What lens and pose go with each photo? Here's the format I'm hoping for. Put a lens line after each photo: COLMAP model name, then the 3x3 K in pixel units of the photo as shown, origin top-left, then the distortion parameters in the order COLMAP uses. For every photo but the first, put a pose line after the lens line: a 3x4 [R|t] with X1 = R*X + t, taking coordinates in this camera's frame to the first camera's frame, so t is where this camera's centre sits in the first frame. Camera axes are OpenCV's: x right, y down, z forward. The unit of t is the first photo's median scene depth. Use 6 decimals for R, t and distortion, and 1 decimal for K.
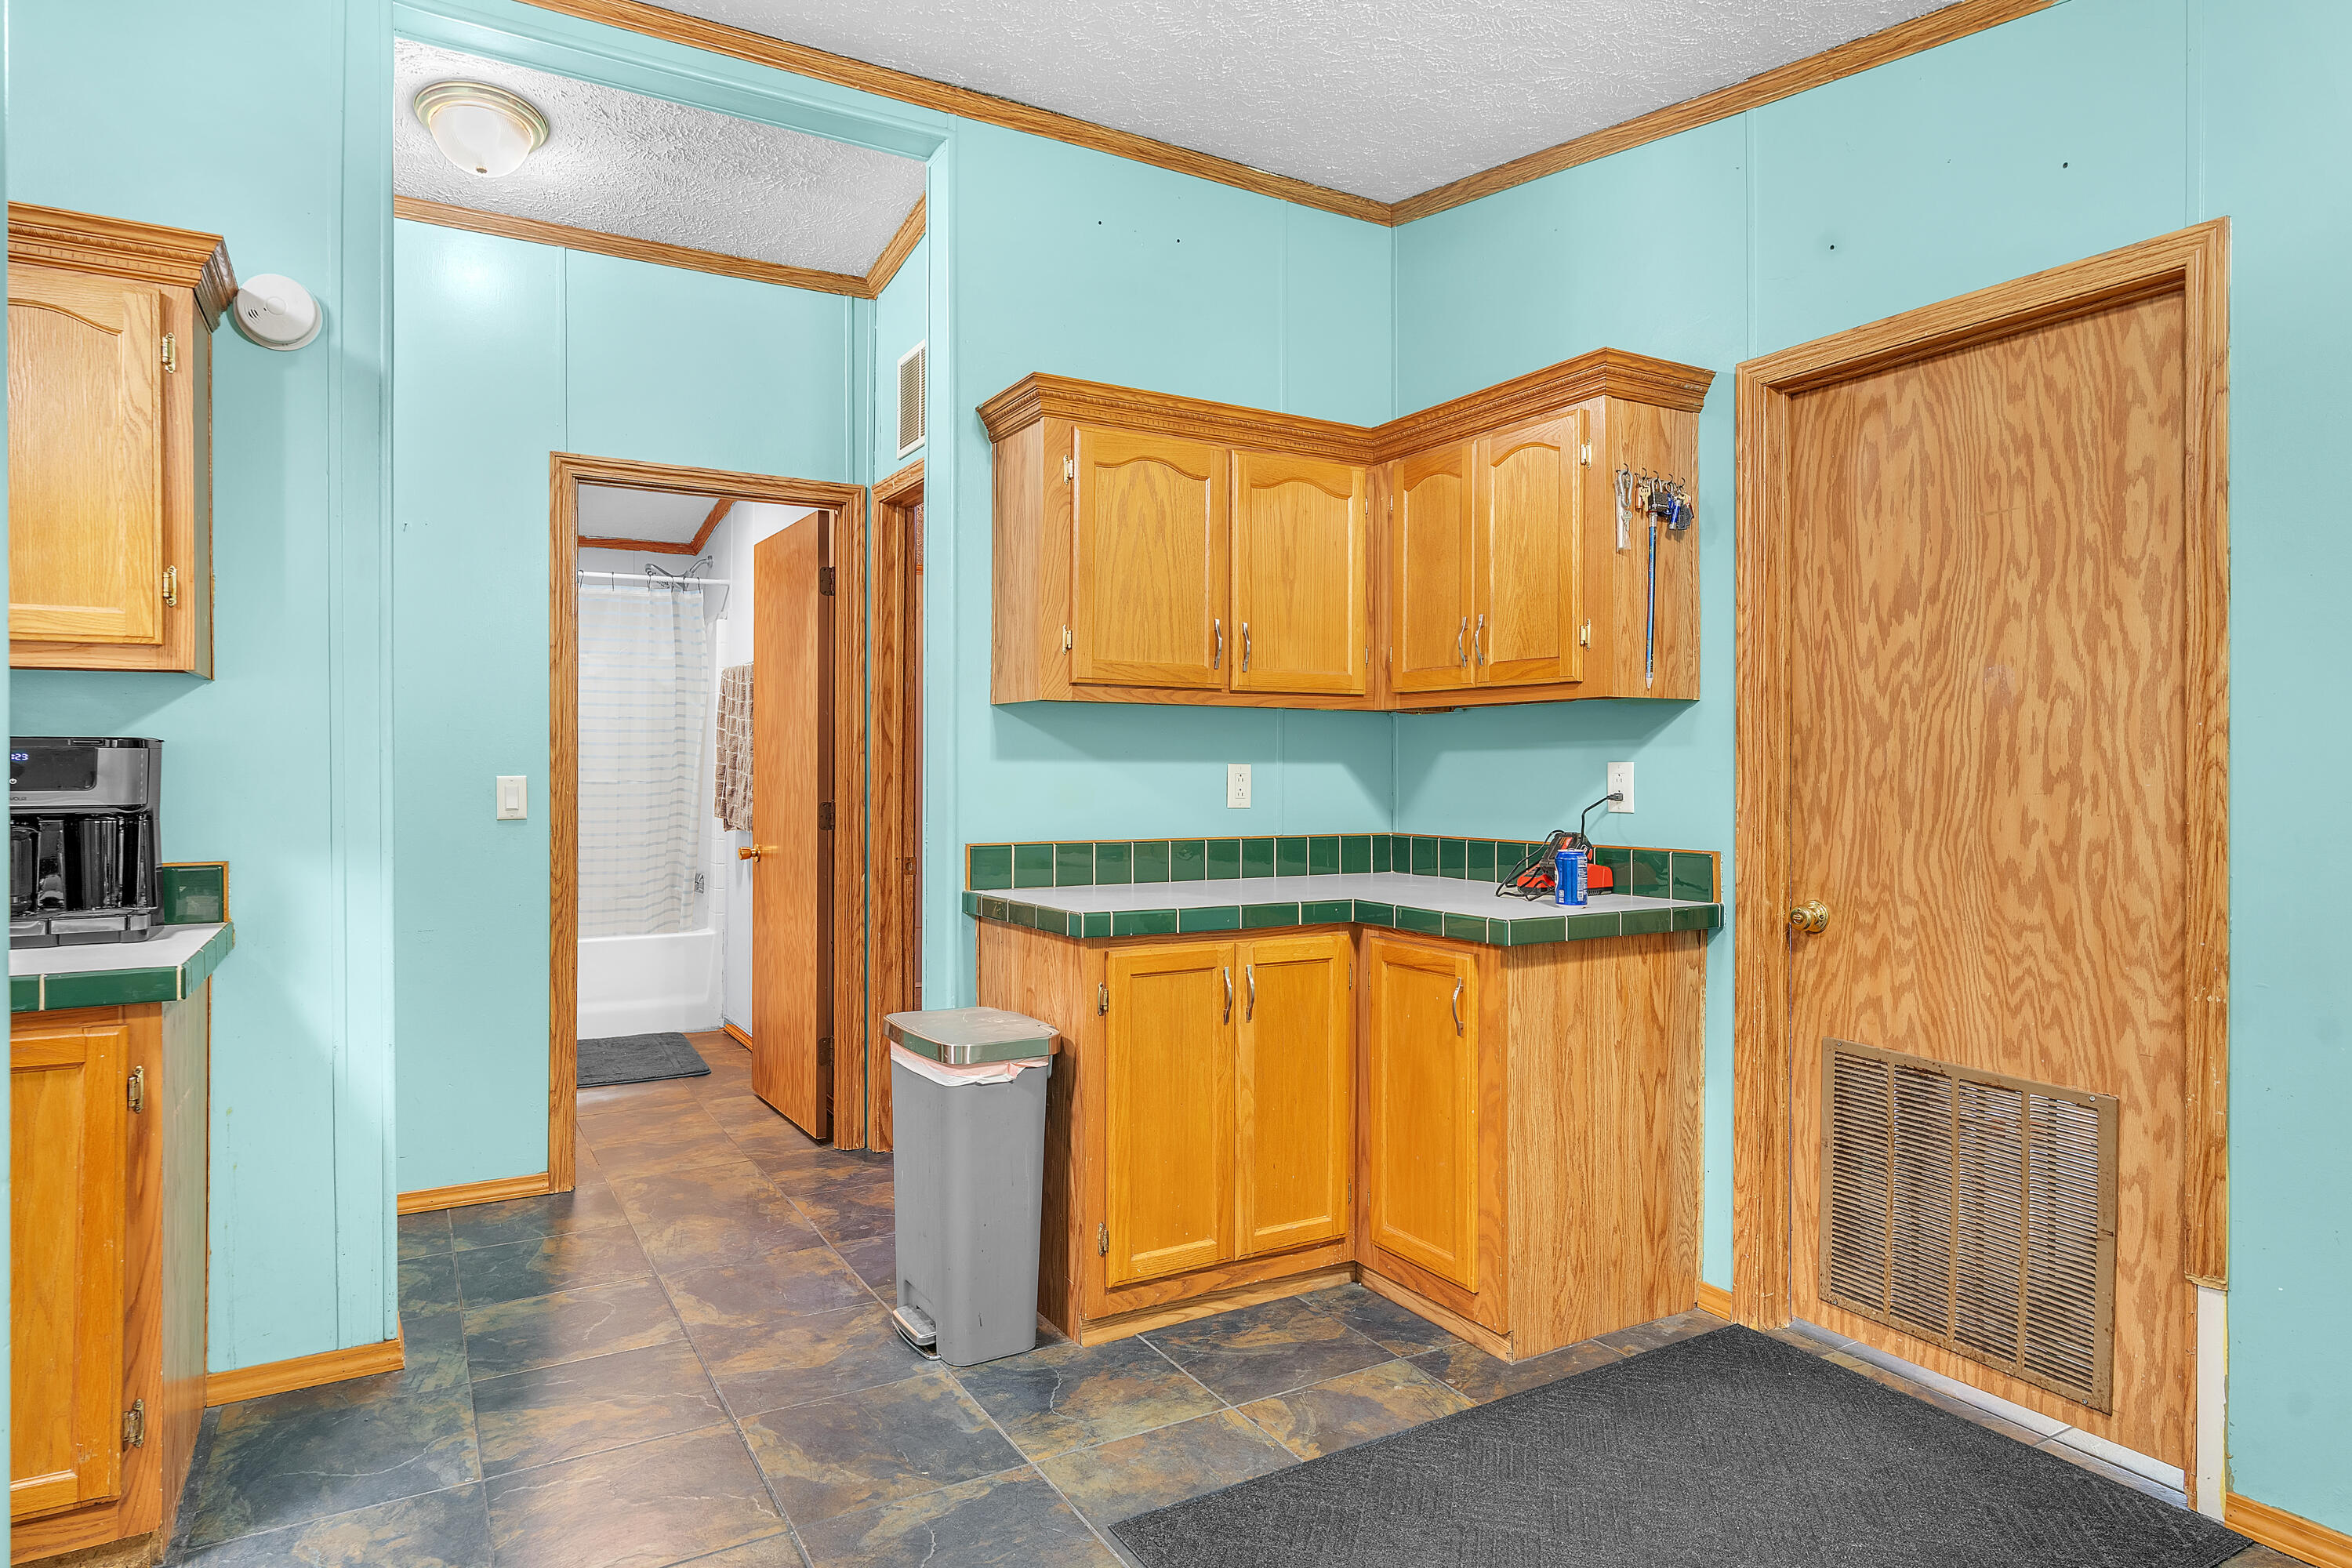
lens RADIAL K [[1346.2, 0, 1173.3], [0, 1346.2, 770.6], [0, 0, 1]] dist [-0.002072, -0.000016]
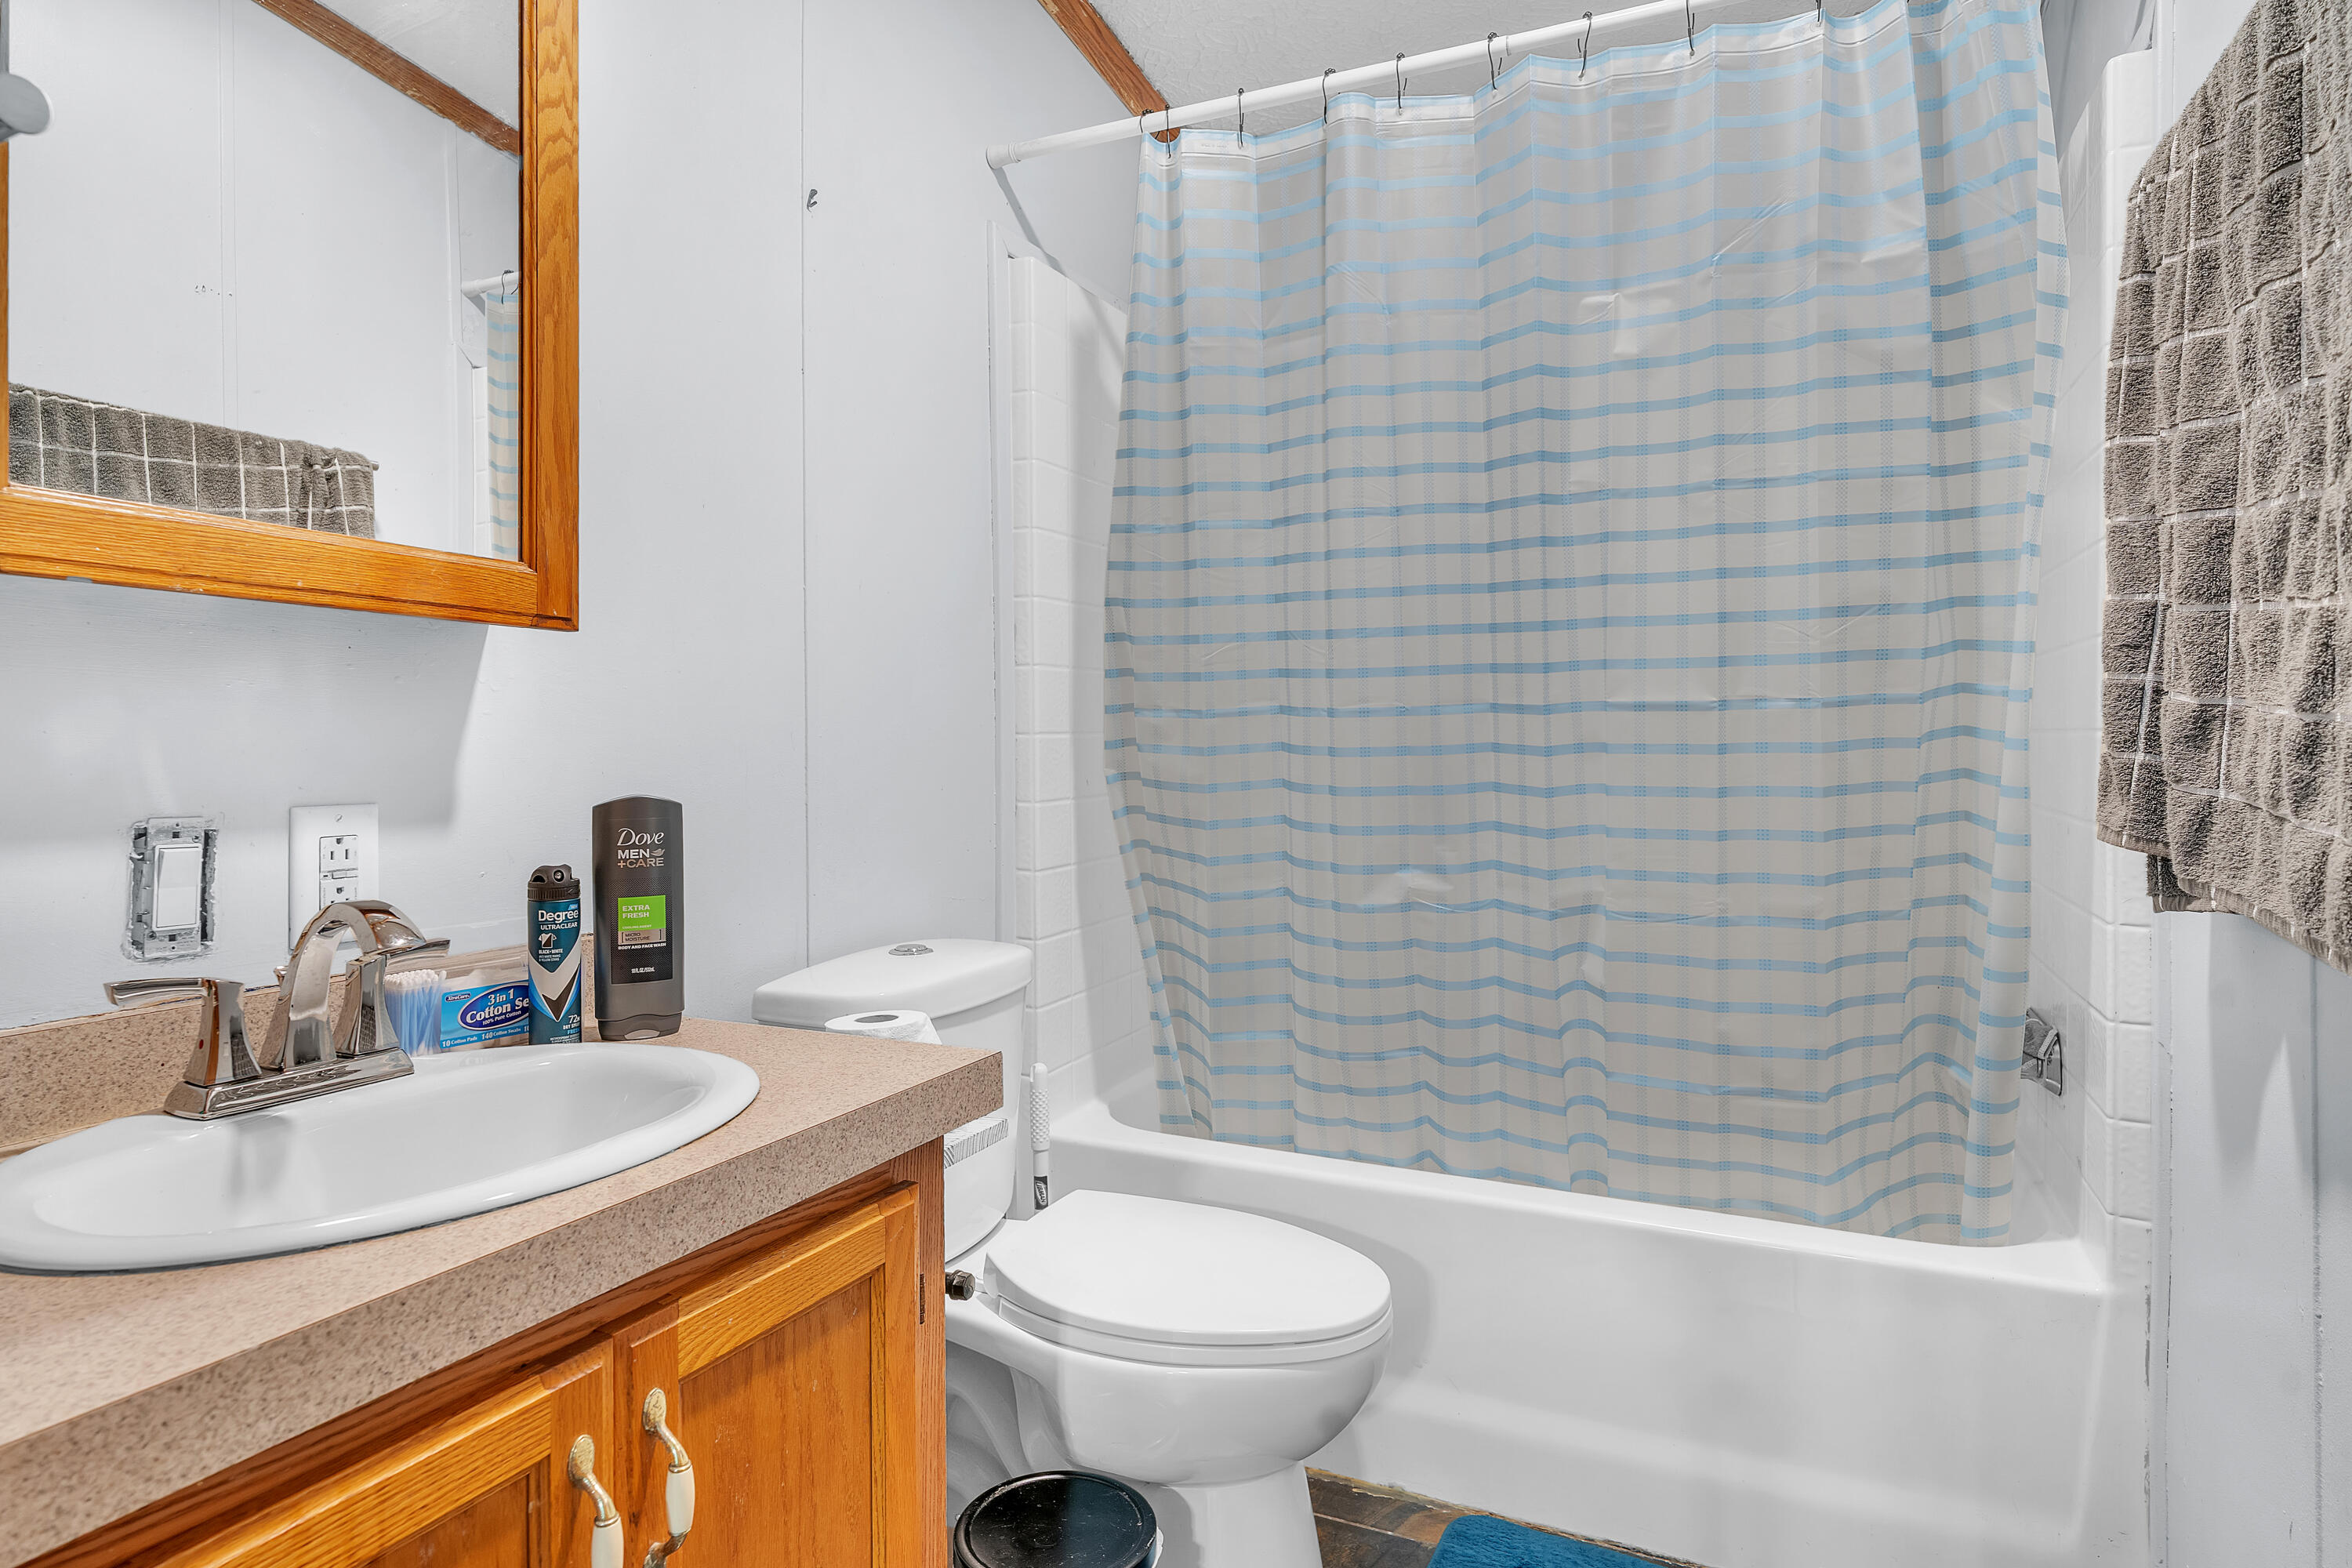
lens RADIAL K [[1266.8, 0, 1163.1], [0, 1266.8, 751.6], [0, 0, 1]] dist [-0.001161, 0.000204]
pose [[0.556707, -0.004367, -0.830697, -0.245449], [0.004207, 0.999988, -0.002438, 0.018743], [0.830698, -0.002137, 0.556719, 0.732114]]
